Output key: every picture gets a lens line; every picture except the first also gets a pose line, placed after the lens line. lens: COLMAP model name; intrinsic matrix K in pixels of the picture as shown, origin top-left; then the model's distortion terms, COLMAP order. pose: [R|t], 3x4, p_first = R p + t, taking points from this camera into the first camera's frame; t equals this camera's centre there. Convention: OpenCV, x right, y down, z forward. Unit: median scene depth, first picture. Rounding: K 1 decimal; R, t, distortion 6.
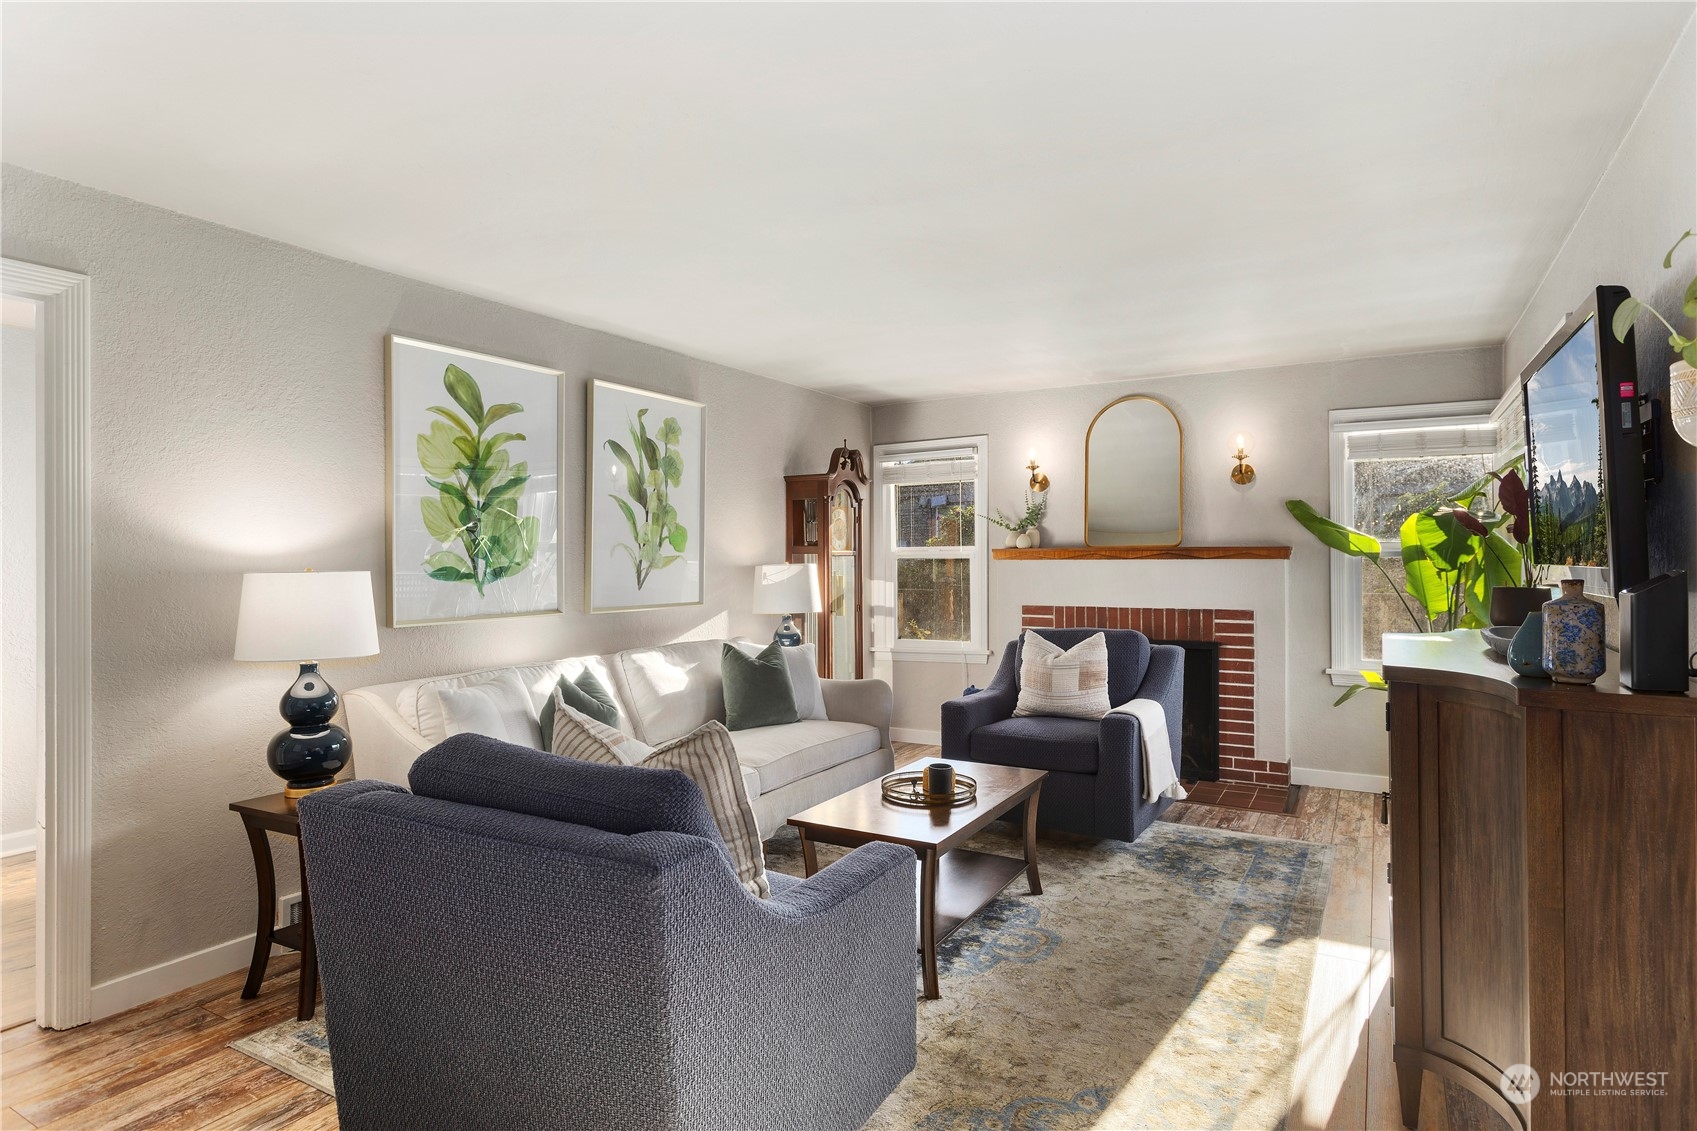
lens RADIAL K [[933.9, 0, 841.8], [0, 933.9, 556.2], [0, 0, 1]] dist [-0.003308, 0.000522]
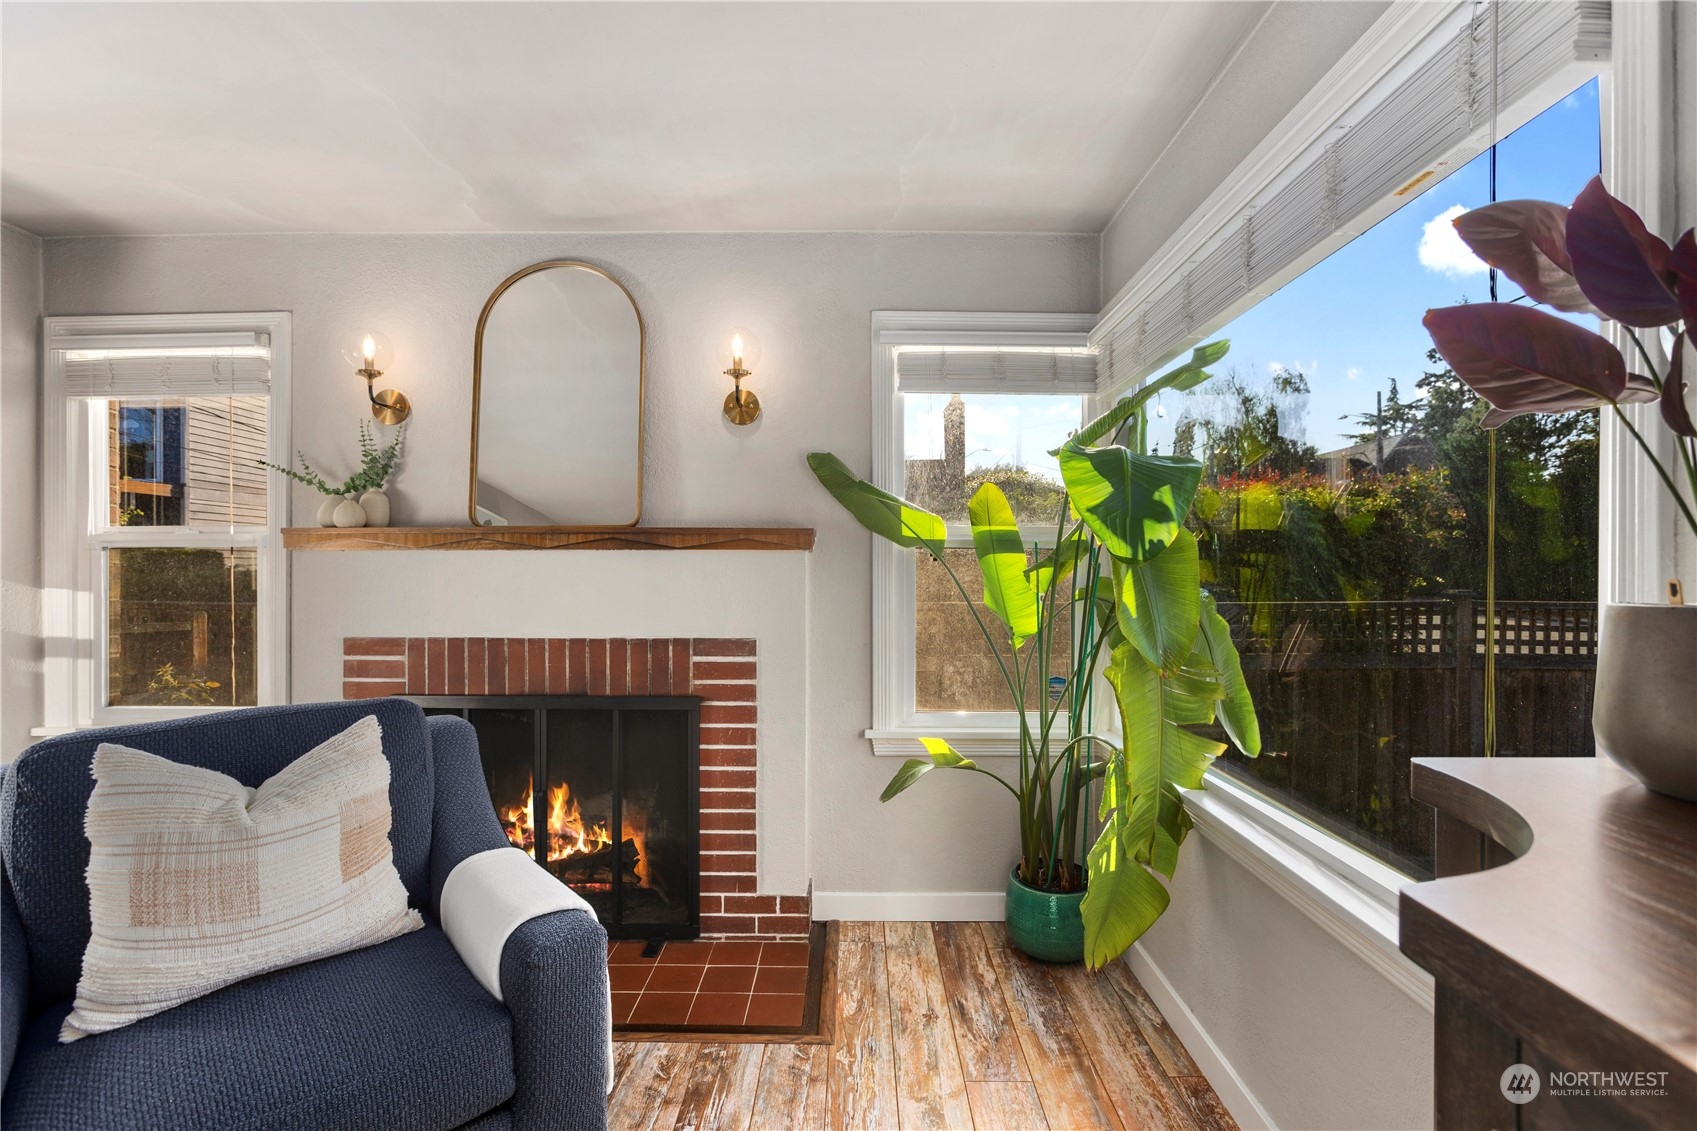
lens RADIAL K [[833.5, 0, 847.6], [0, 833.5, 569.0], [0, 0, 1]] dist [-0.006312, -0.000609]
pose [[0.871743, 0.005695, 0.489929, 0.233024], [-0.005678, 0.999983, -0.001521, 0.015232], [-0.489930, -0.001456, 0.871761, 0.512872]]
